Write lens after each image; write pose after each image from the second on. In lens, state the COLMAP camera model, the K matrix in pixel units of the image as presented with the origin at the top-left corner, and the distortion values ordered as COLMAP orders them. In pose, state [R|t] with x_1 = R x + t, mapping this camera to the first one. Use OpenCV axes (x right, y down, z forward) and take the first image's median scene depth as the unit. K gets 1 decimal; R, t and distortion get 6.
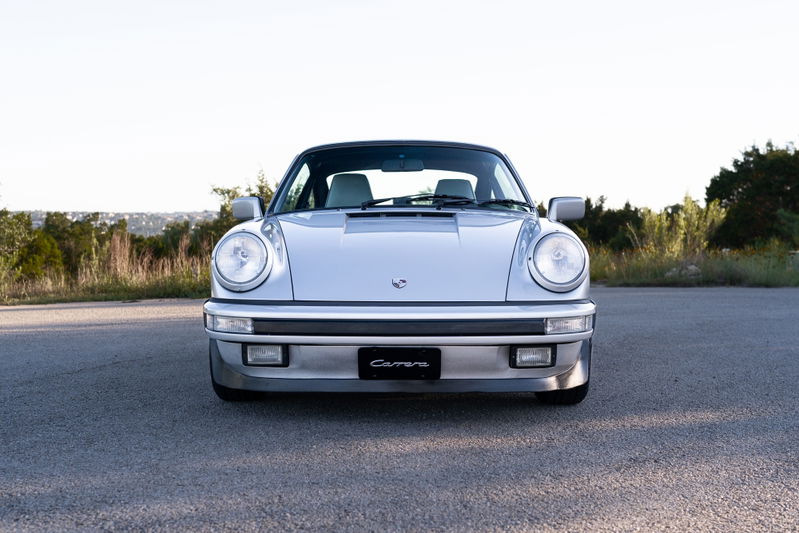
lens RADIAL K [[1091.1, 0, 399.5], [0, 1091.1, 266.5], [0, 0, 1]] dist [-0.011664, 0.008361]
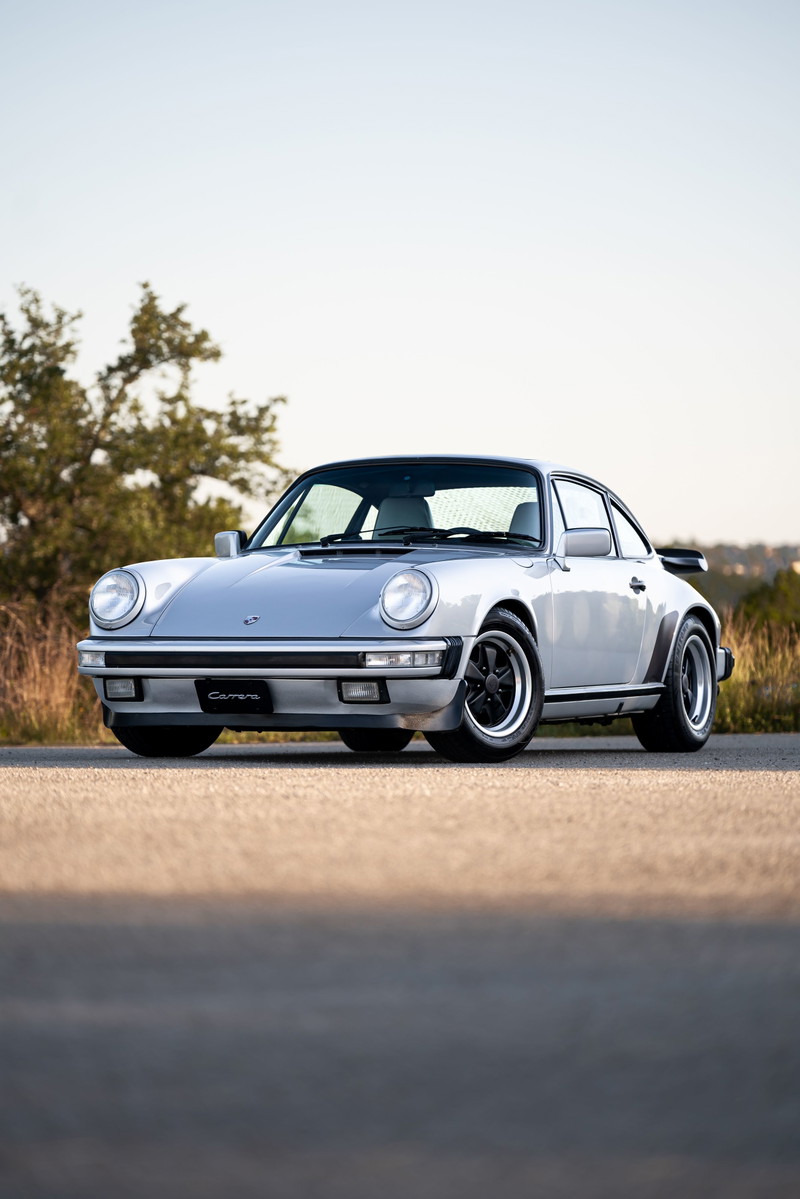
lens RADIAL K [[4835.1, 0, 400.0], [0, 4835.1, 599.5], [0, 0, 1]] dist [0.068745, -1.751399]
pose [[0.923774, -0.004493, -0.382912, 1.871679], [-0.010118, 0.999296, -0.036135, 0.159089], [0.382805, 0.037255, 0.923078, -3.126690]]
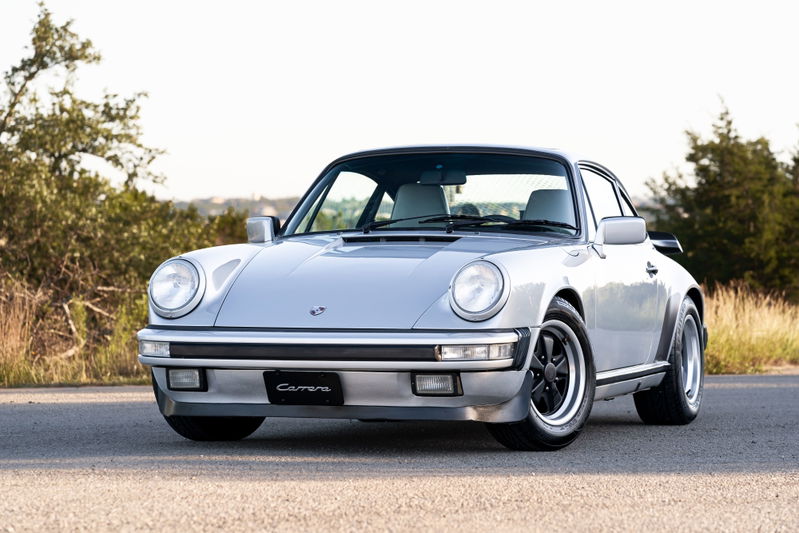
lens RADIAL K [[3222.1, 0, 399.5], [0, 3222.1, 266.5], [0, 0, 1]] dist [0.068745, -1.751399]
pose [[0.952305, 0.001552, -0.305143, 0.993716], [-0.009959, 0.999612, -0.025995, 0.051873], [0.304985, 0.027795, 0.951952, -1.829978]]
